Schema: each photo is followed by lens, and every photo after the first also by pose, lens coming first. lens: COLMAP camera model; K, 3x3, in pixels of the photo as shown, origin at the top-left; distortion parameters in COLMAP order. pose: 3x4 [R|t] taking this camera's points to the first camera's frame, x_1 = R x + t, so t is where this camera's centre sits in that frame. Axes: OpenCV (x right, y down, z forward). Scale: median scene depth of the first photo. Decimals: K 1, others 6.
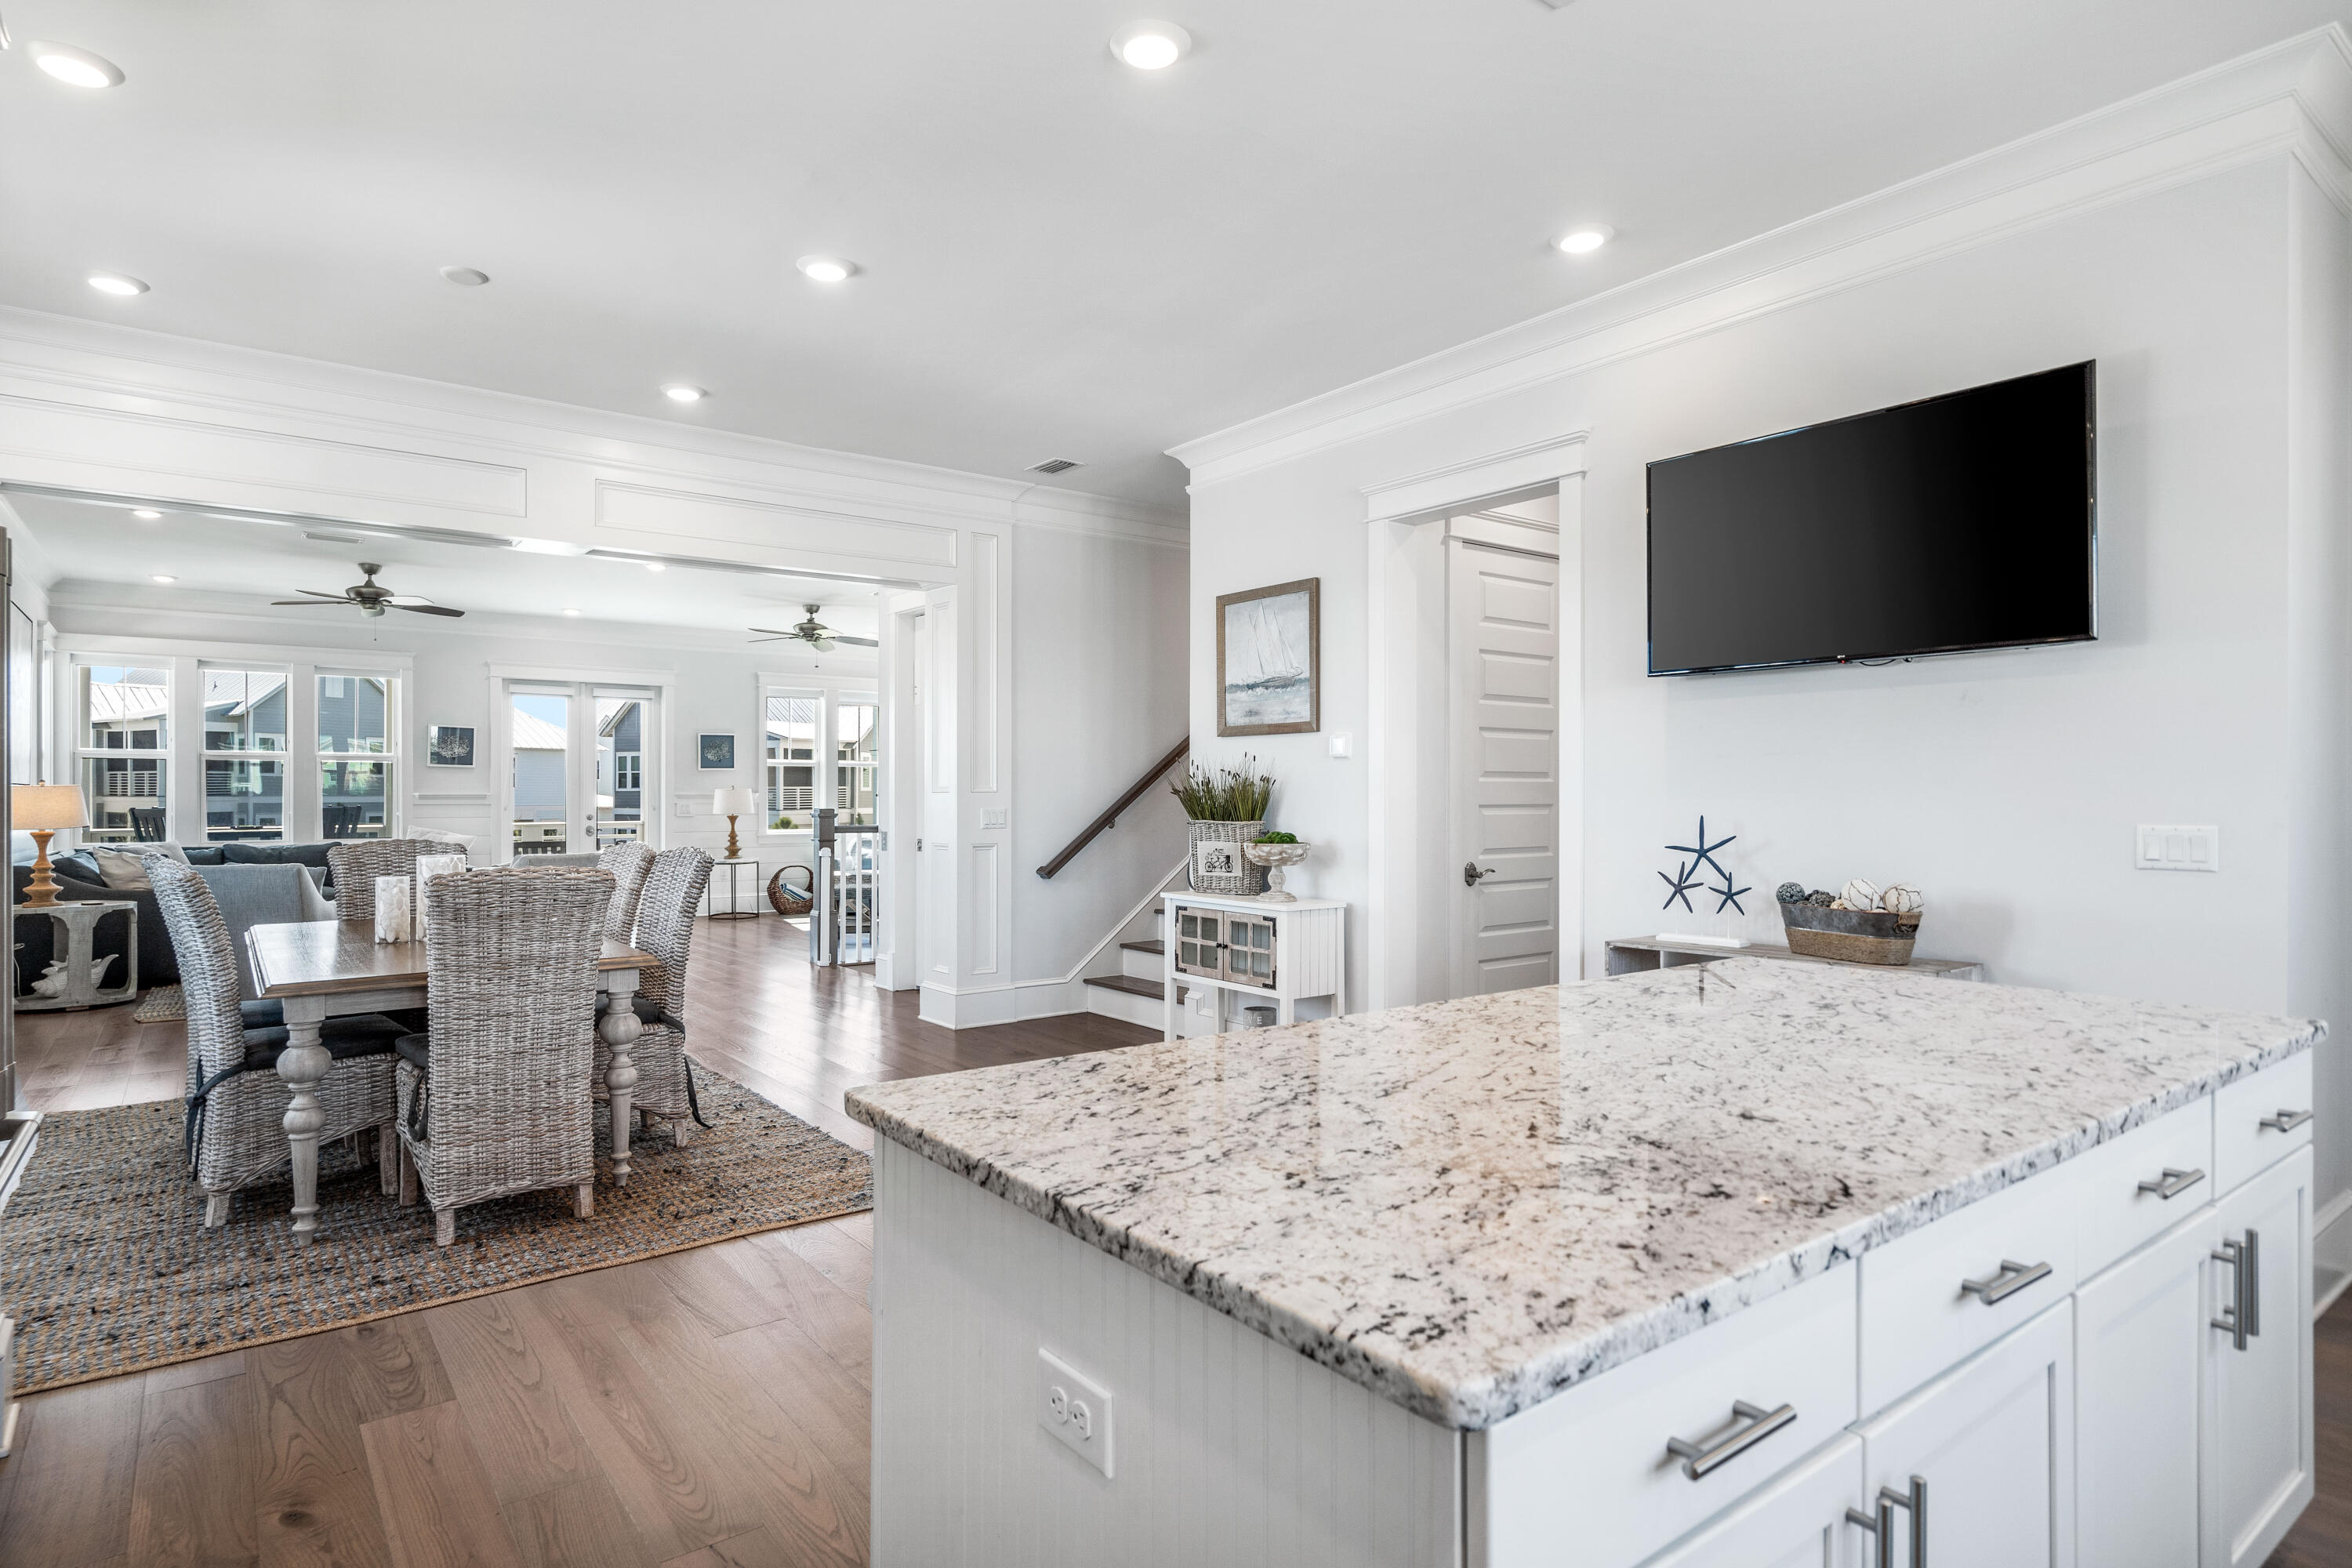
lens RADIAL K [[1264.8, 0, 1184.2], [0, 1264.8, 794.9], [0, 0, 1]] dist [0.003858, -0.000585]
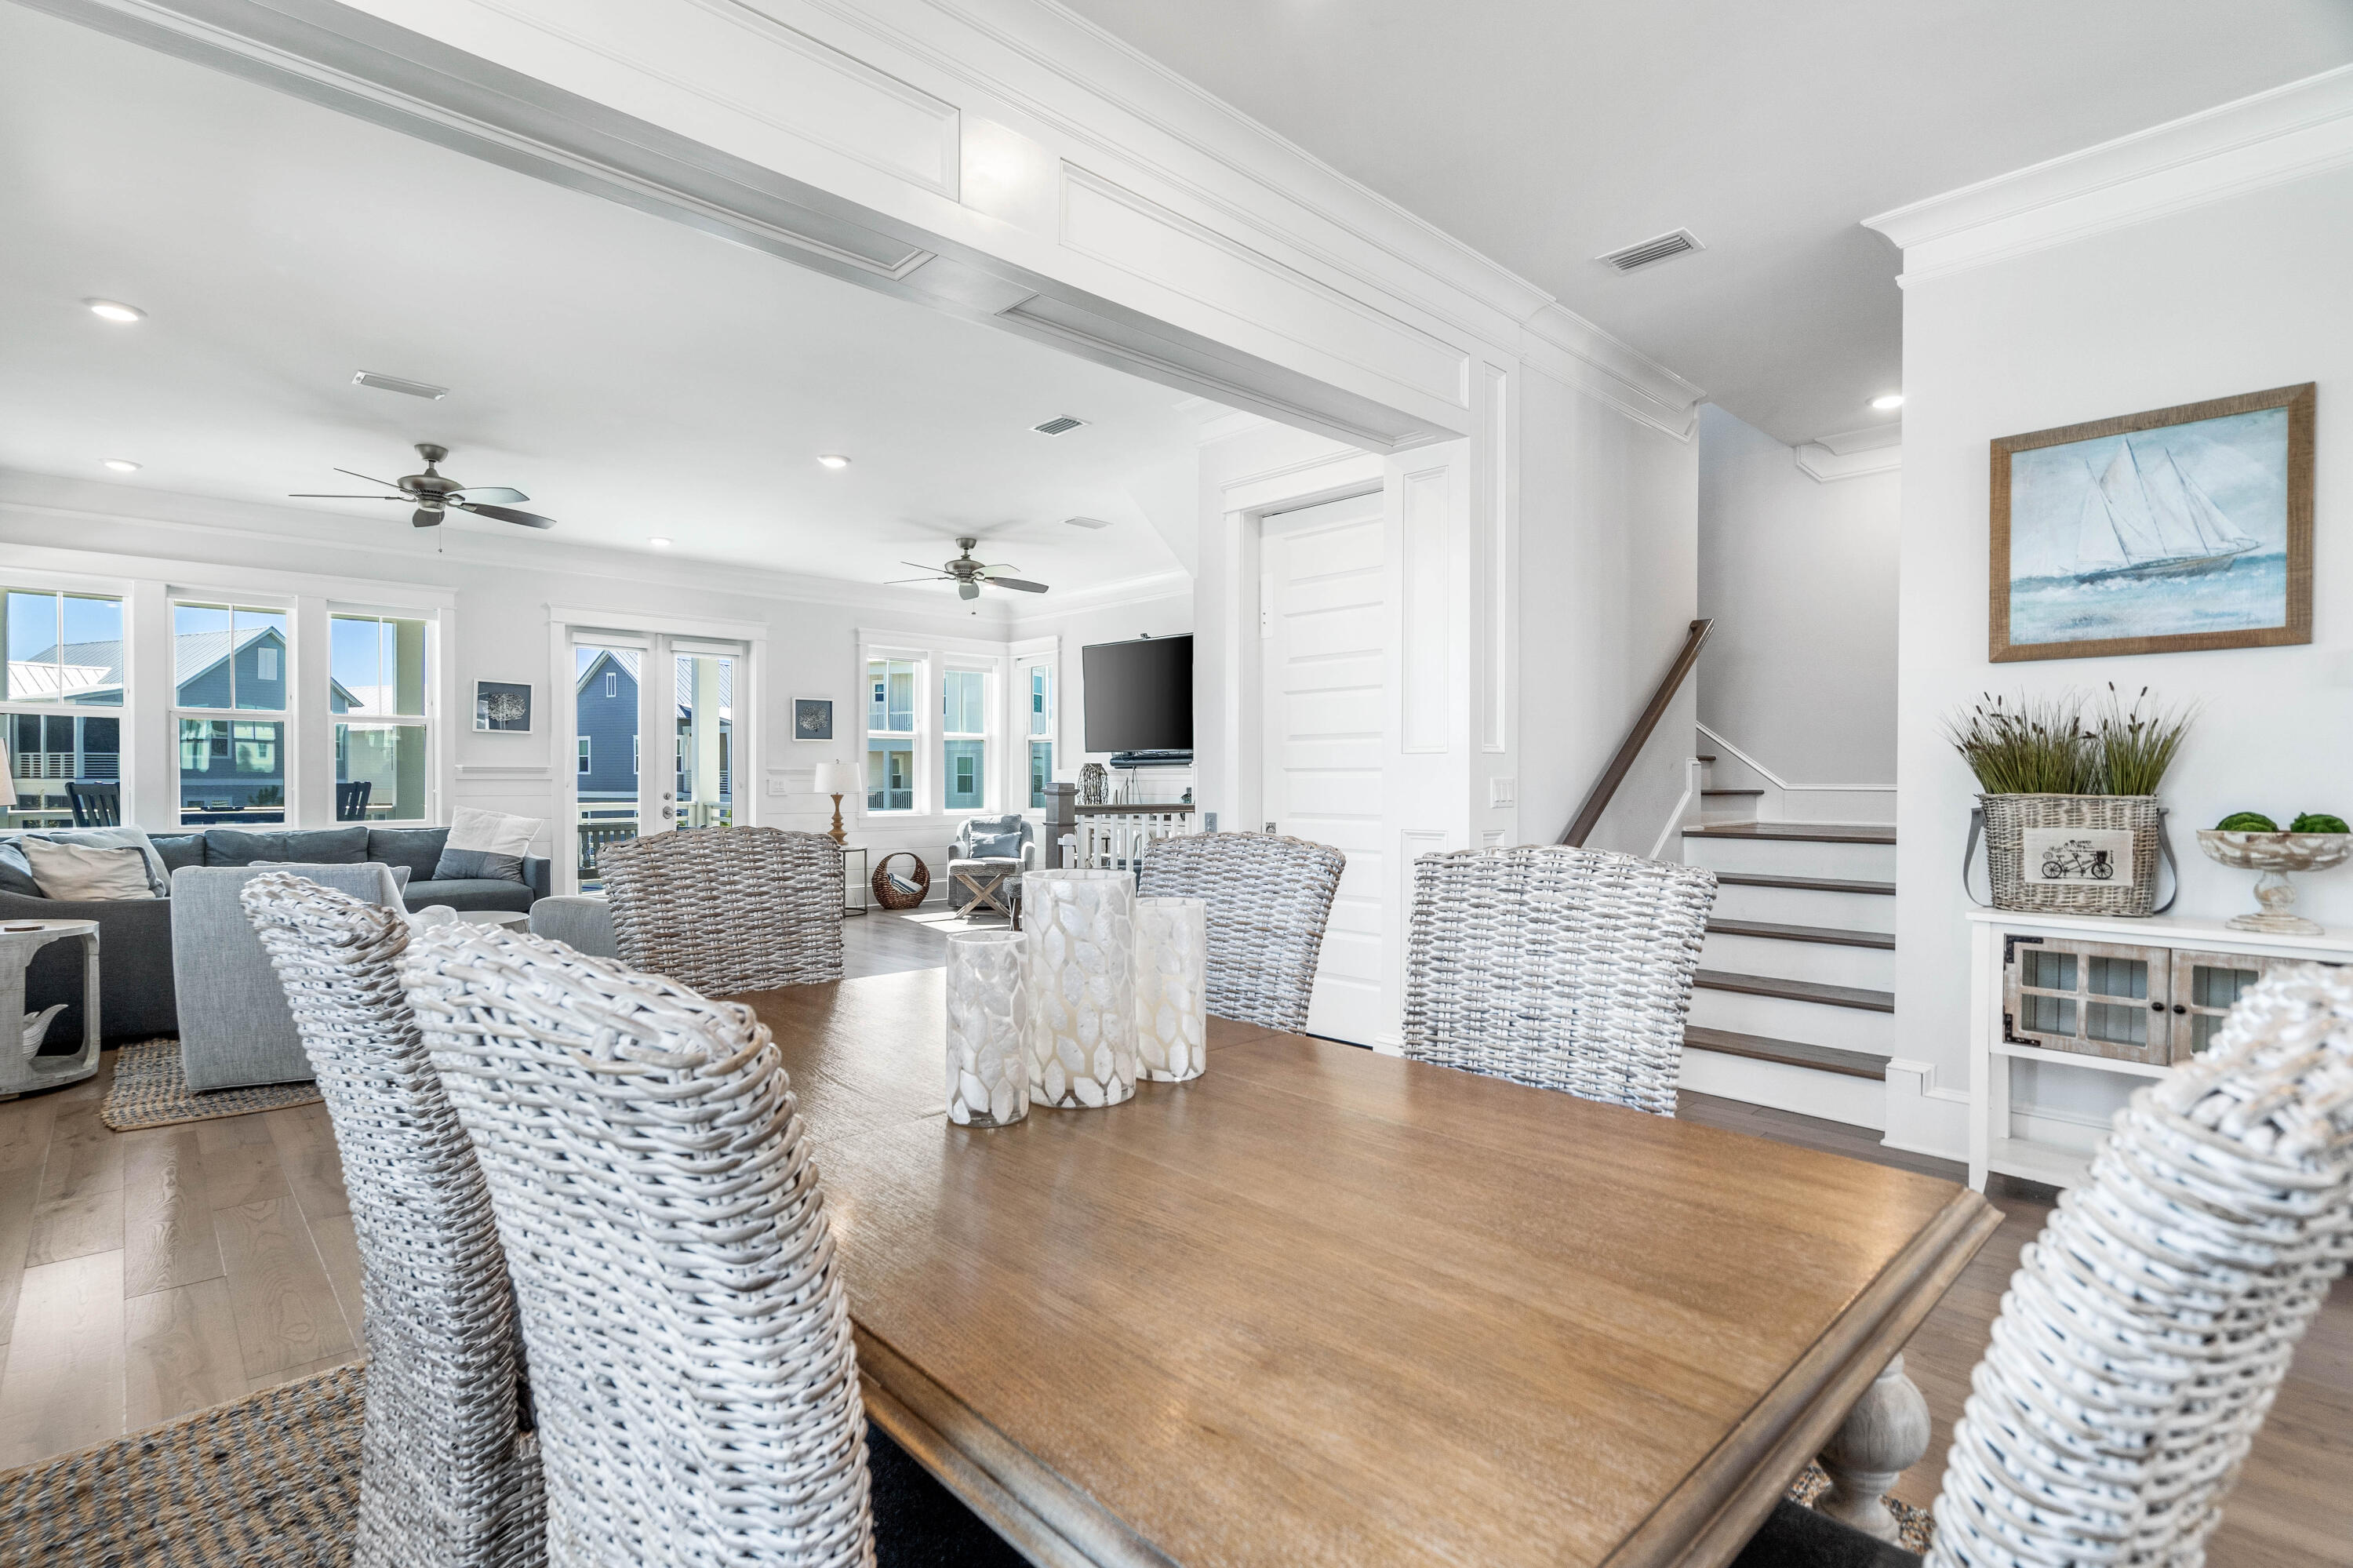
lens RADIAL K [[1111.4, 0, 1177.8], [0, 1111.4, 791.0], [0, 0, 1]] dist [-0.002286, 0.000709]
pose [[0.994570, 0.001389, 0.104058, -0.344866], [-0.002339, 0.999957, 0.009006, 0.011456], [-0.104041, -0.009200, 0.994530, 0.388773]]
